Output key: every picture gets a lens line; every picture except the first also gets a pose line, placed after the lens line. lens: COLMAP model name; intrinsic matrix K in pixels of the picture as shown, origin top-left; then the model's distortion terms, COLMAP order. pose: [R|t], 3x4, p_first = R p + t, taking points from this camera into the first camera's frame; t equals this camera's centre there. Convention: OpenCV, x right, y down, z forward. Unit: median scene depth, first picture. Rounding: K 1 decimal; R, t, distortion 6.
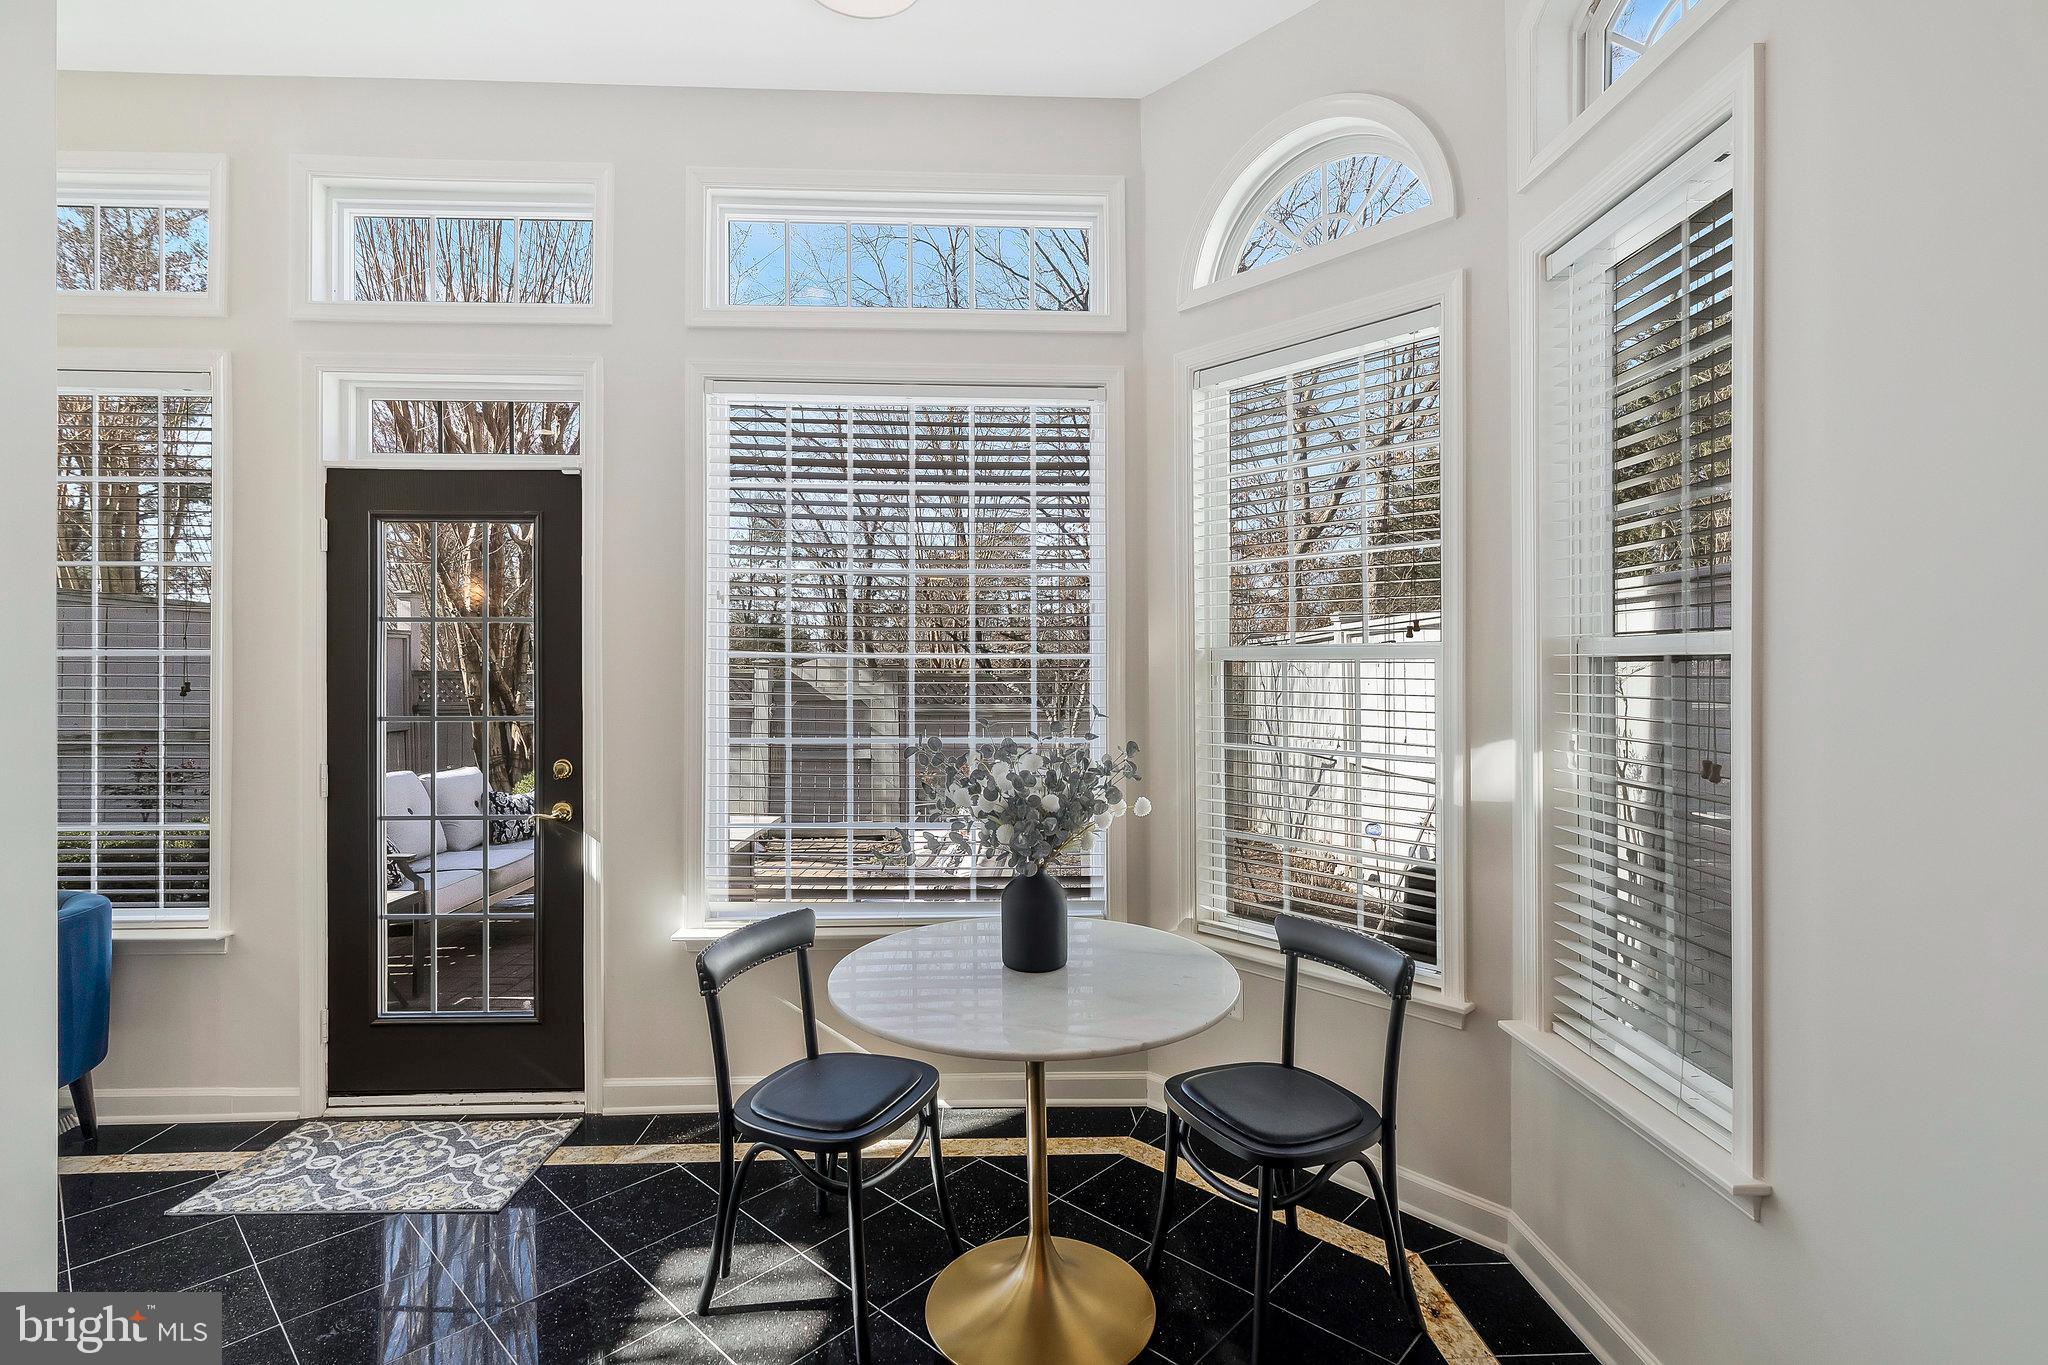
lens RADIAL K [[935.0, 0, 1028.9], [0, 935.0, 678.8], [0, 0, 1]] dist [-0.009317, -0.000023]
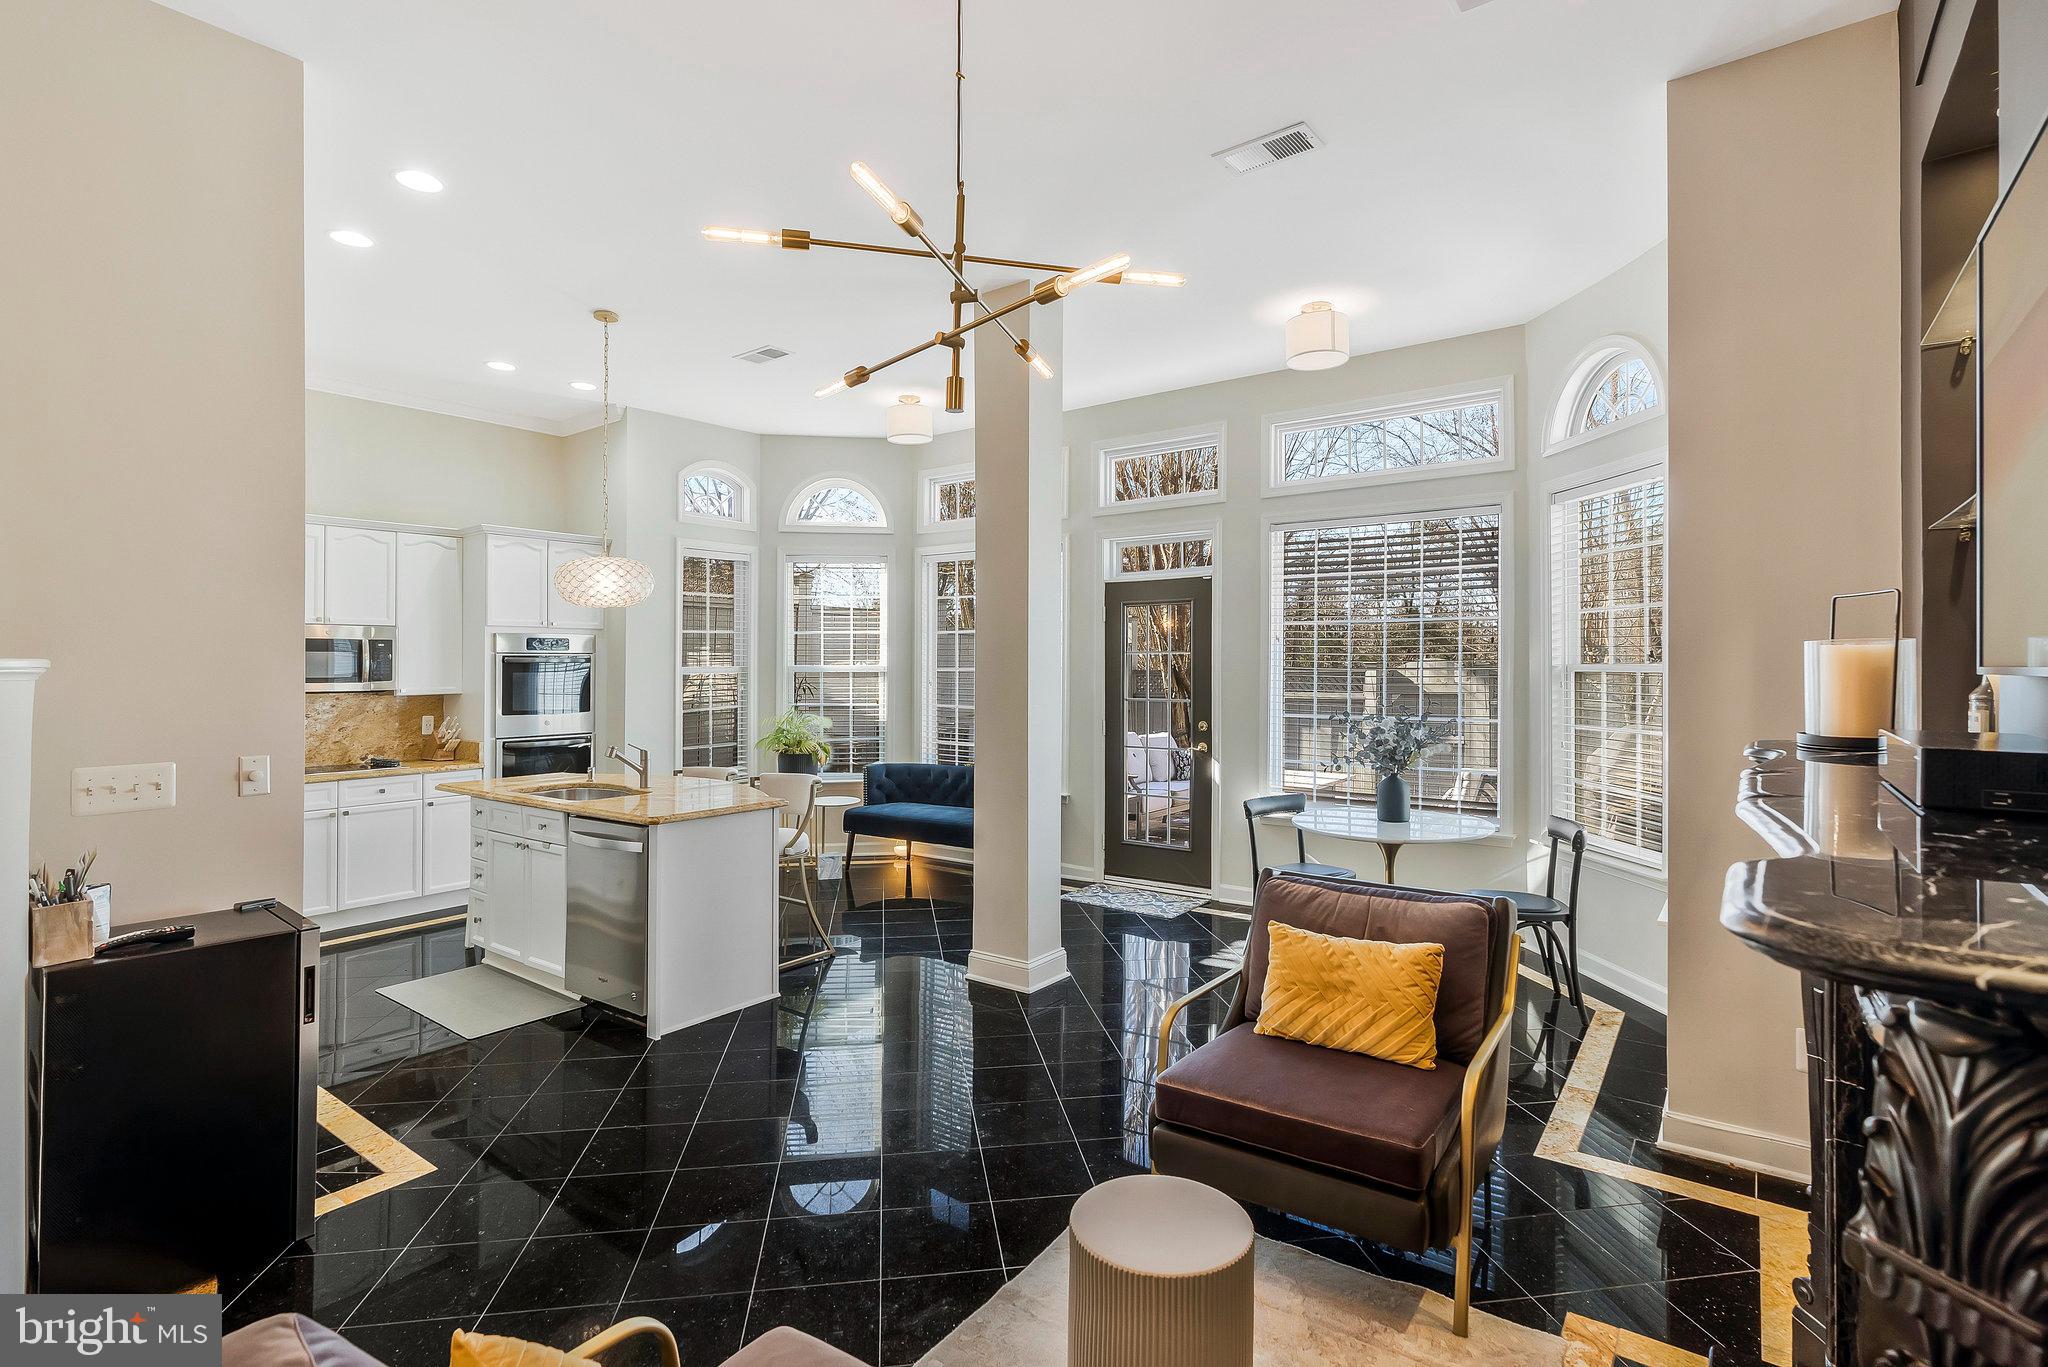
lens RADIAL K [[993.9, 0, 1018.9], [0, 993.9, 671.8], [0, 0, 1]] dist [0.001722, 0.000132]
pose [[0.768445, 0.000898, -0.639916, 0.557061], [-0.005420, 0.999972, -0.005106, -0.007352], [0.639893, 0.007392, 0.768428, -0.885202]]
